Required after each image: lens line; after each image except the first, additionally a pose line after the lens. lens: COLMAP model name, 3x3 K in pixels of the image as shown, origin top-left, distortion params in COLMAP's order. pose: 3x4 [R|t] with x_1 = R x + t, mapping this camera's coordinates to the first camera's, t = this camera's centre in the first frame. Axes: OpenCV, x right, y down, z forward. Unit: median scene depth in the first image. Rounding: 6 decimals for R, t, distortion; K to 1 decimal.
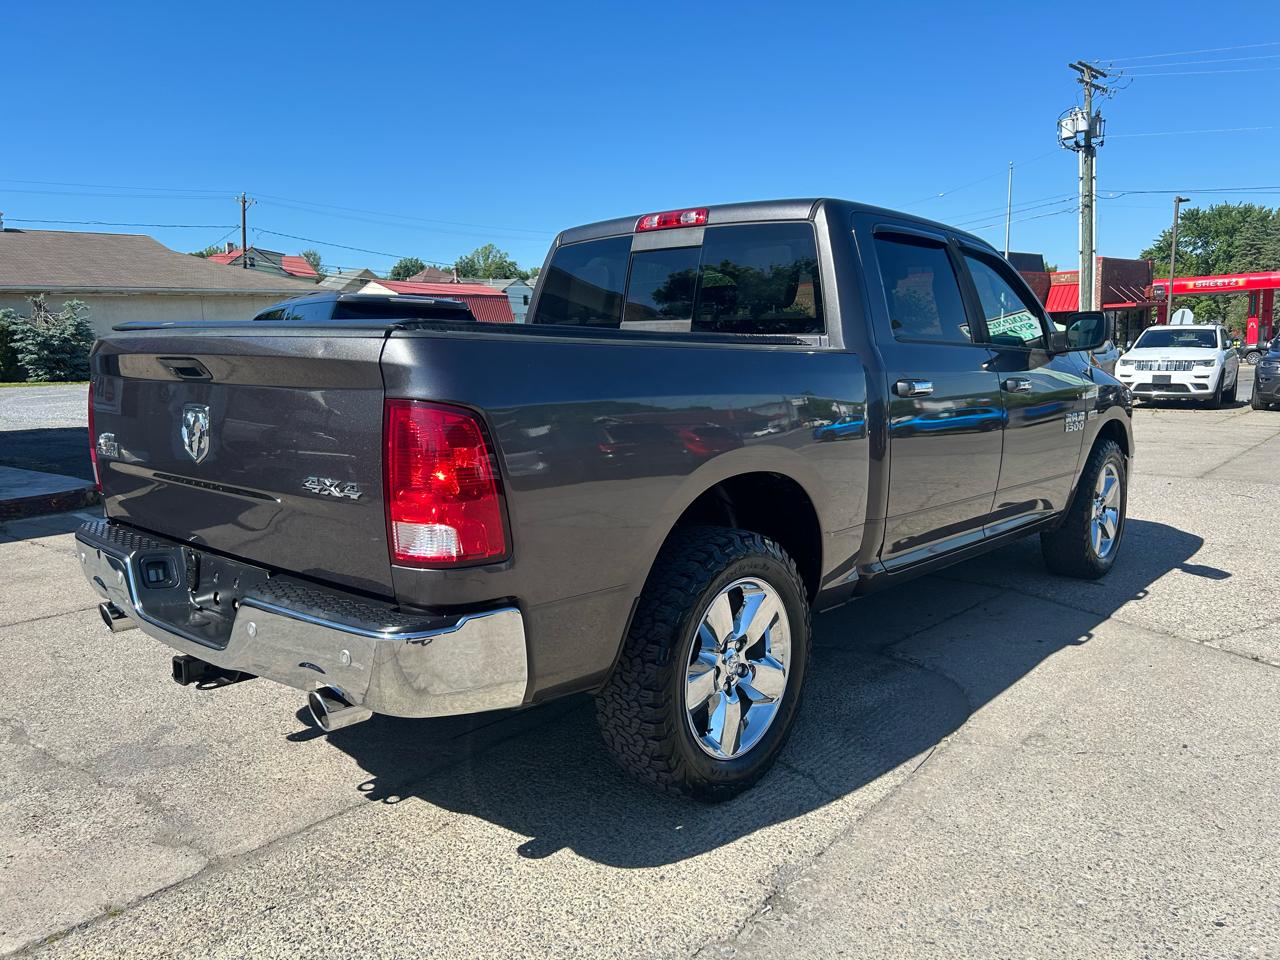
lens RADIAL K [[965.6, 0, 645.2], [0, 965.6, 485.3], [0, 0, 1]] dist [0.034945, -0.038874]
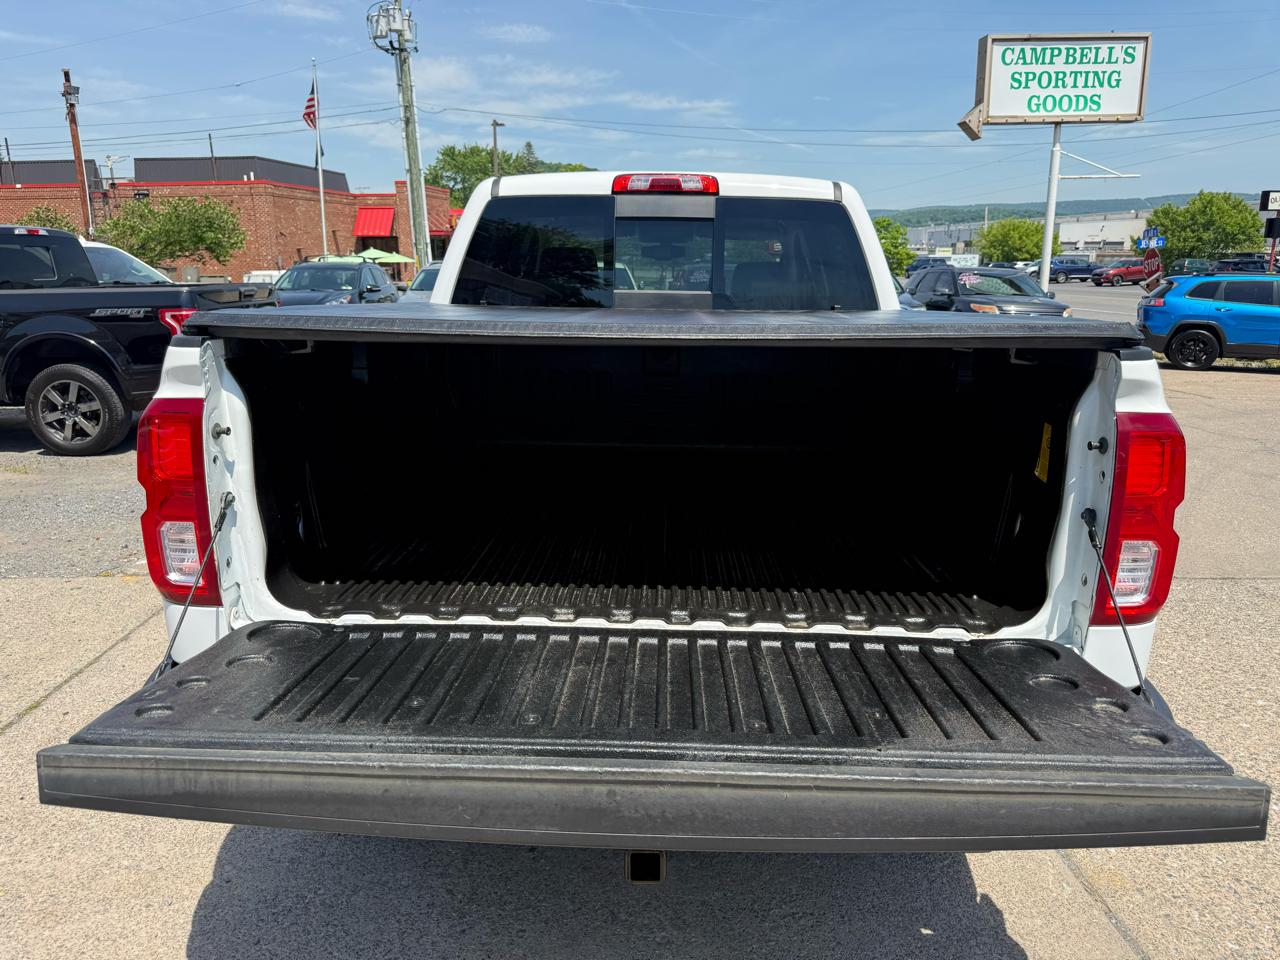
lens RADIAL K [[912.5, 0, 639.8], [0, 912.5, 470.6], [0, 0, 1]] dist [0.013460, -0.019645]
pose [[0.753037, -0.127985, 0.645411, 0.027315], [0.078455, 0.991367, 0.105050, -0.036301], [-0.653284, -0.028471, 0.756577, 0.210512]]
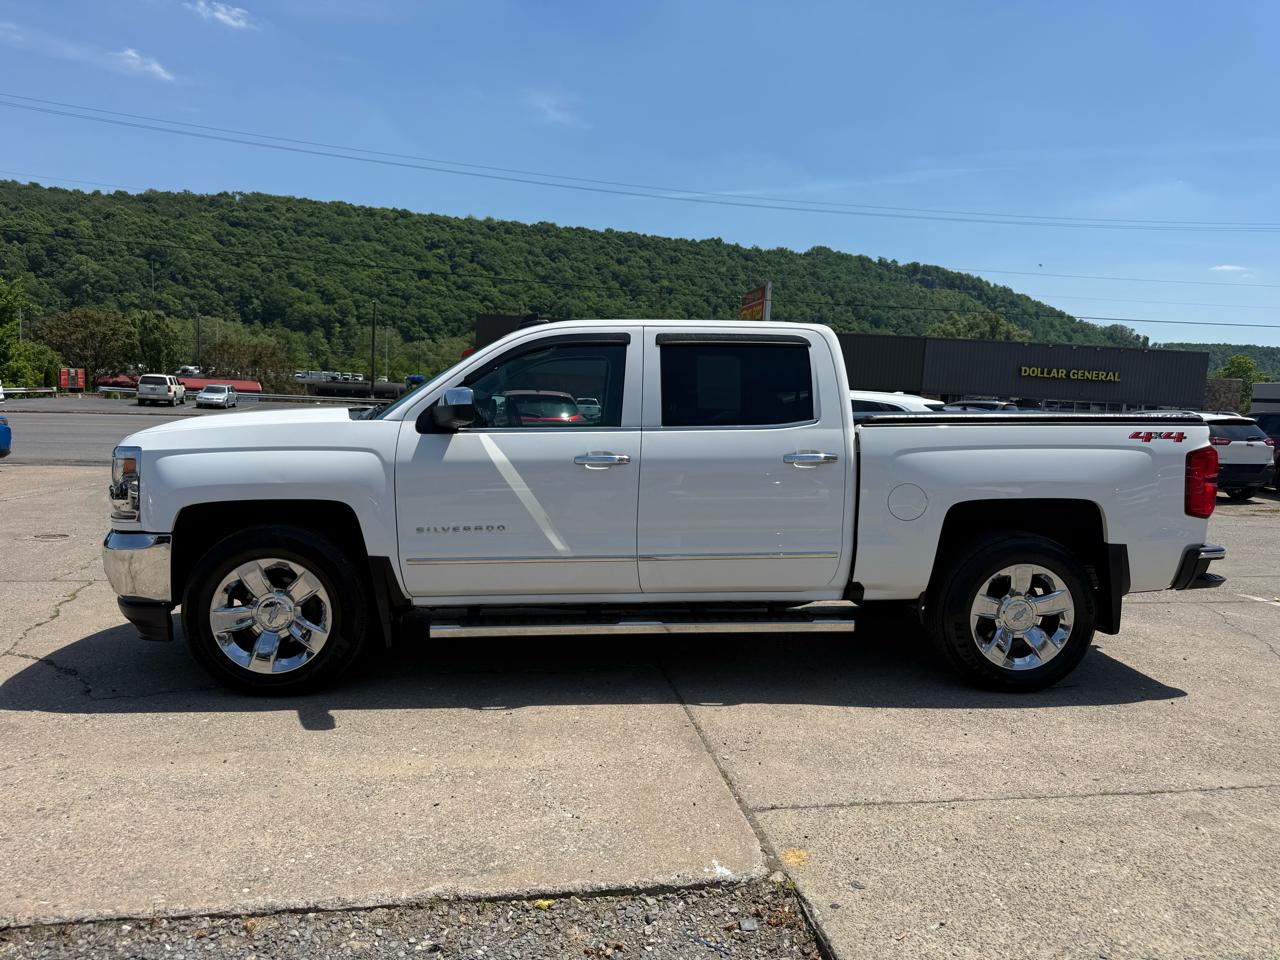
lens RADIAL K [[912.5, 0, 639.2], [0, 912.5, 490.6], [0, 0, 1]] dist [0.013460, -0.019645]
pose [[-0.746121, -0.077356, 0.661302, 0.013409], [0.072349, 0.977927, 0.196021, -0.061810], [-0.661868, 0.194100, -0.724055, 0.409626]]
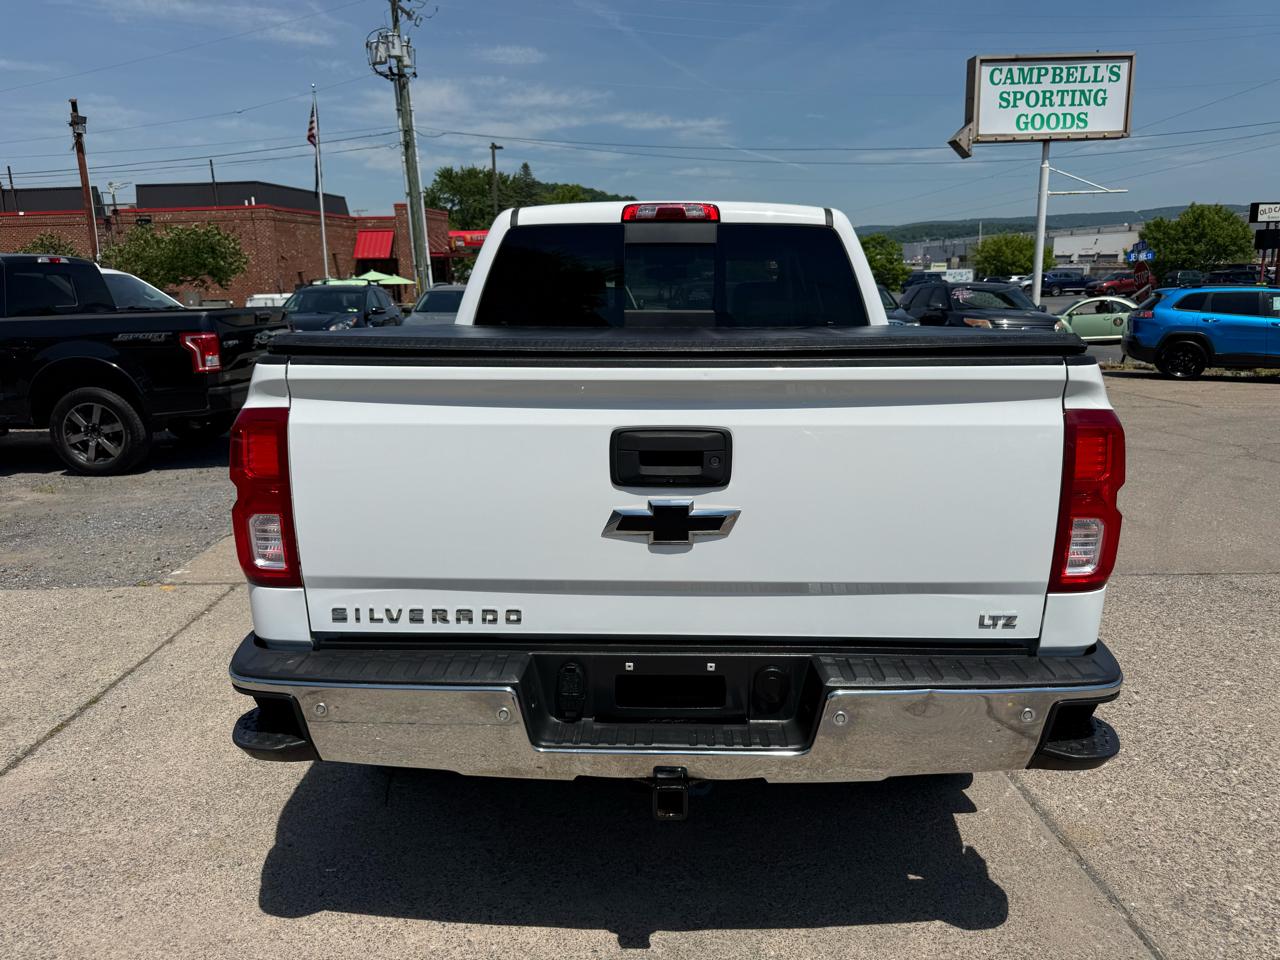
lens RADIAL K [[912.5, 0, 642.4], [0, 912.5, 475.1], [0, 0, 1]] dist [0.013460, -0.019645]
pose [[0.749225, -0.128515, 0.649727, 0.021271], [0.091303, 0.991669, 0.090866, -0.035867], [-0.655992, -0.008757, 0.754717, 0.205505]]
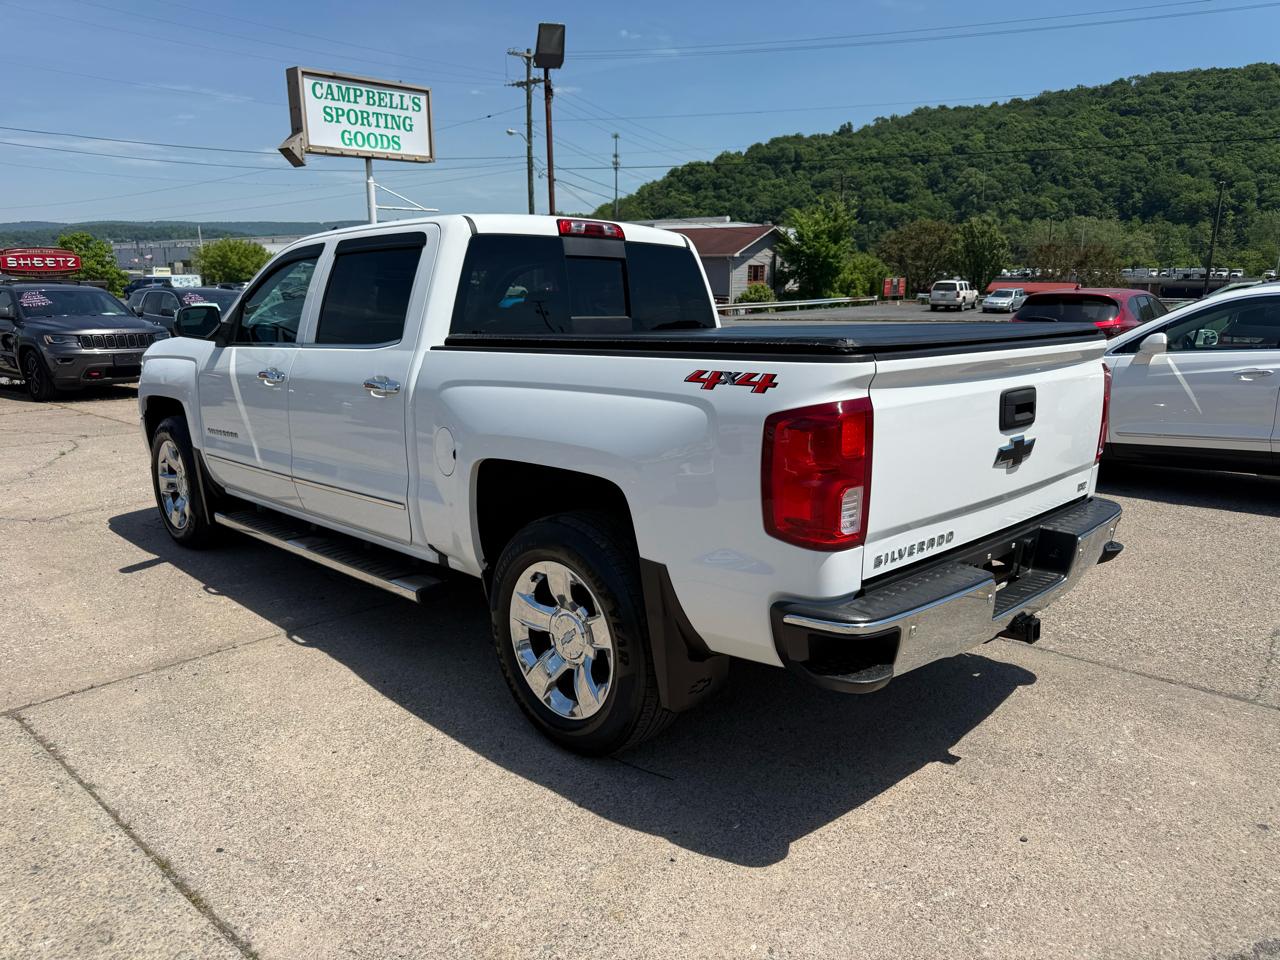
lens RADIAL K [[912.5, 0, 642.9], [0, 912.5, 483.5], [0, 0, 1]] dist [0.013460, -0.019645]
pose [[0.039683, -0.197374, 0.979525, -0.023586], [0.140894, 0.971608, 0.190071, -0.045221], [-0.989229, 0.130467, 0.066366, 0.270498]]
